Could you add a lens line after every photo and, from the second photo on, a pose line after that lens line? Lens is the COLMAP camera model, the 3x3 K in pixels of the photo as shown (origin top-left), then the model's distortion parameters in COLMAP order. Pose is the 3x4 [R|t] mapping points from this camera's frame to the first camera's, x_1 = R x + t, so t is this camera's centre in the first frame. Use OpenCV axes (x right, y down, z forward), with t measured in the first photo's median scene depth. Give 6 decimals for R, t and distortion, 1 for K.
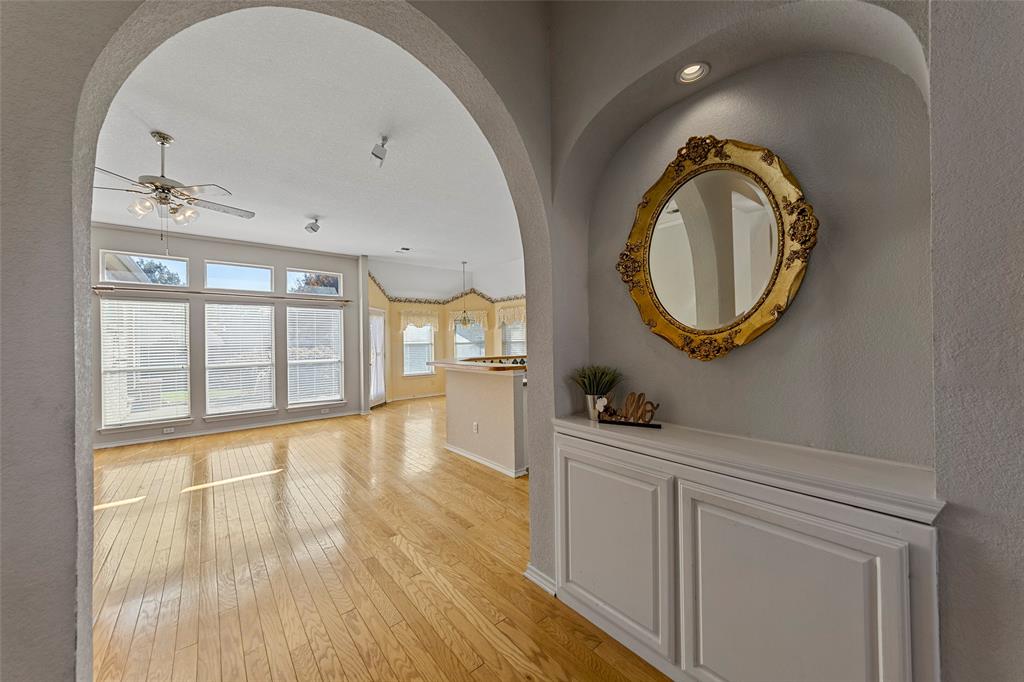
lens RADIAL K [[366.1, 0, 516.2], [0, 366.1, 333.0], [0, 0, 1]] dist [0.002375, -0.001397]
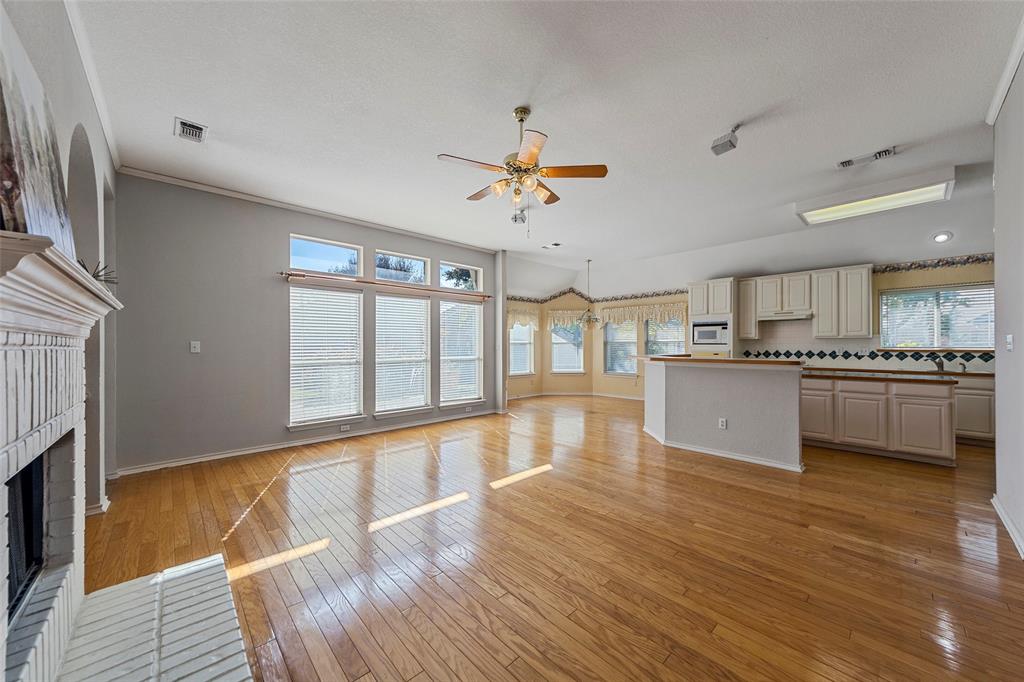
lens RADIAL K [[366.1, 0, 521.1], [0, 366.1, 344.0], [0, 0, 1]] dist [0.002375, -0.001397]
pose [[0.998034, 0.013584, 0.061183, -0.378437], [-0.014723, 0.999726, 0.018198, 0.017108], [-0.060919, -0.019063, 0.997961, 0.021019]]
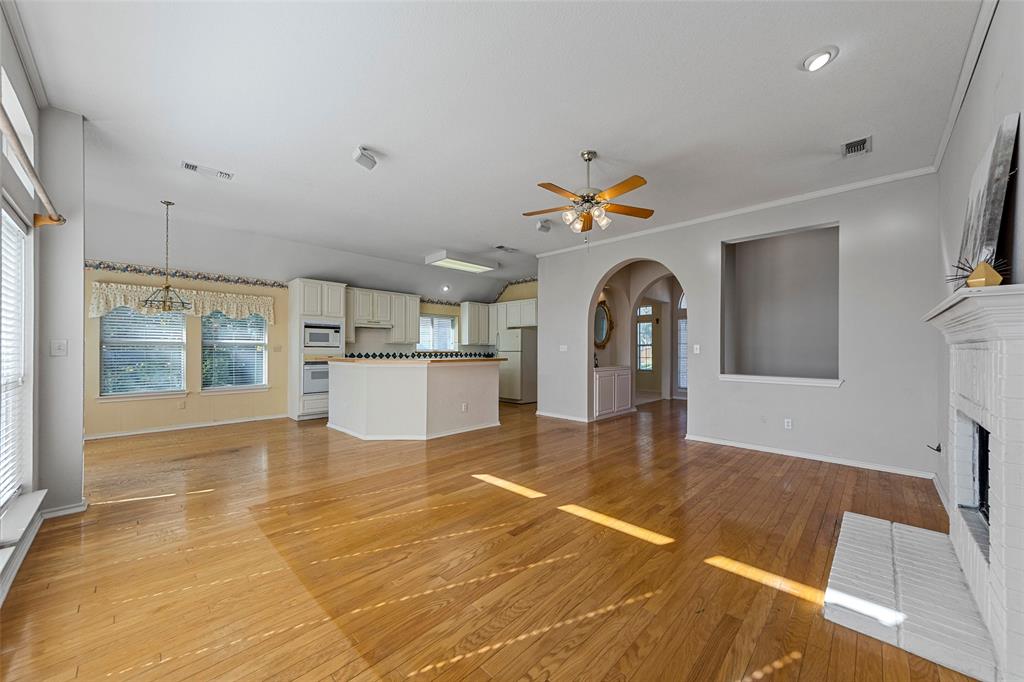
lens RADIAL K [[366.1, 0, 526.3], [0, 366.1, 351.6], [0, 0, 1]] dist [0.002375, -0.001397]
pose [[-0.127724, 0.006723, 0.991787, -0.770630], [-0.025323, 0.999629, -0.010038, 0.033244], [-0.991486, -0.026397, -0.127506, 0.497256]]
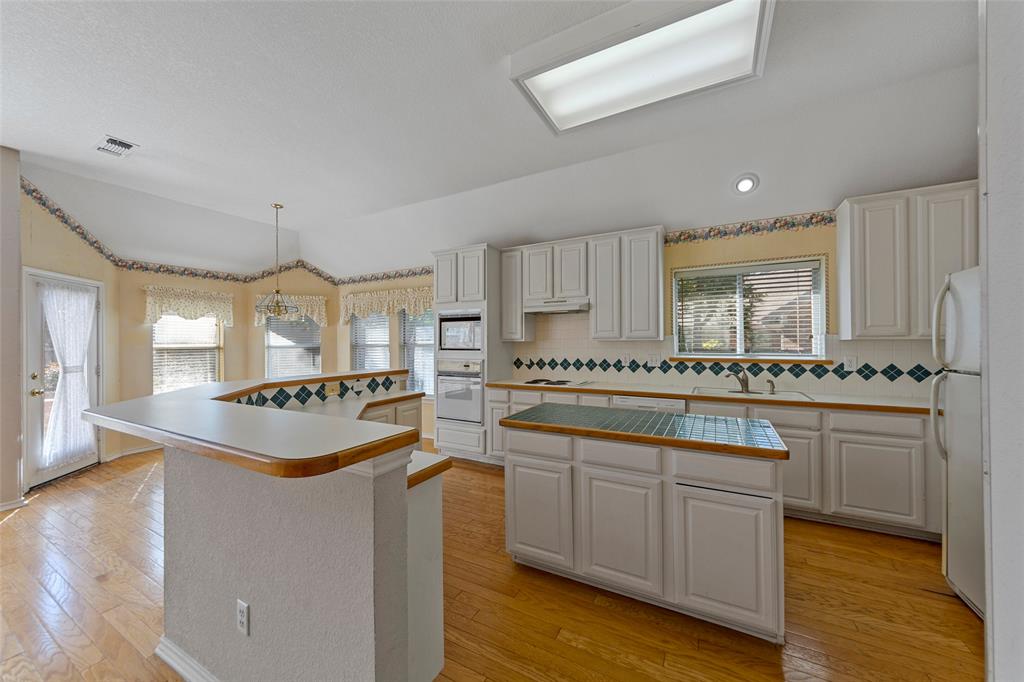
lens RADIAL K [[366.1, 0, 516.3], [0, 366.1, 339.6], [0, 0, 1]] dist [0.002375, -0.001397]
pose [[0.929273, 0.009056, 0.369284, -0.005096], [-0.014133, 0.999839, 0.011046, 0.004393], [-0.369124, -0.015484, 0.929251, 0.322293]]
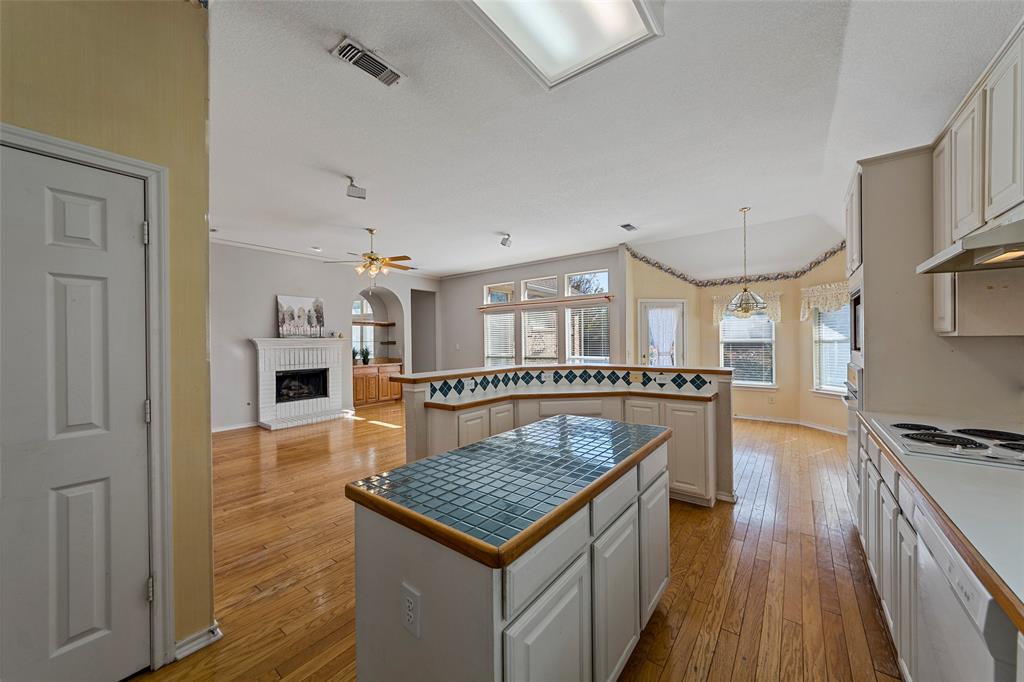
lens RADIAL K [[366.1, 0, 519.2], [0, 366.1, 341.1], [0, 0, 1]] dist [0.002375, -0.001397]
pose [[0.224307, 0.011327, -0.974453, 0.365112], [0.031501, 0.999326, 0.018867, 0.002578], [0.974009, -0.034928, 0.223799, 0.486098]]
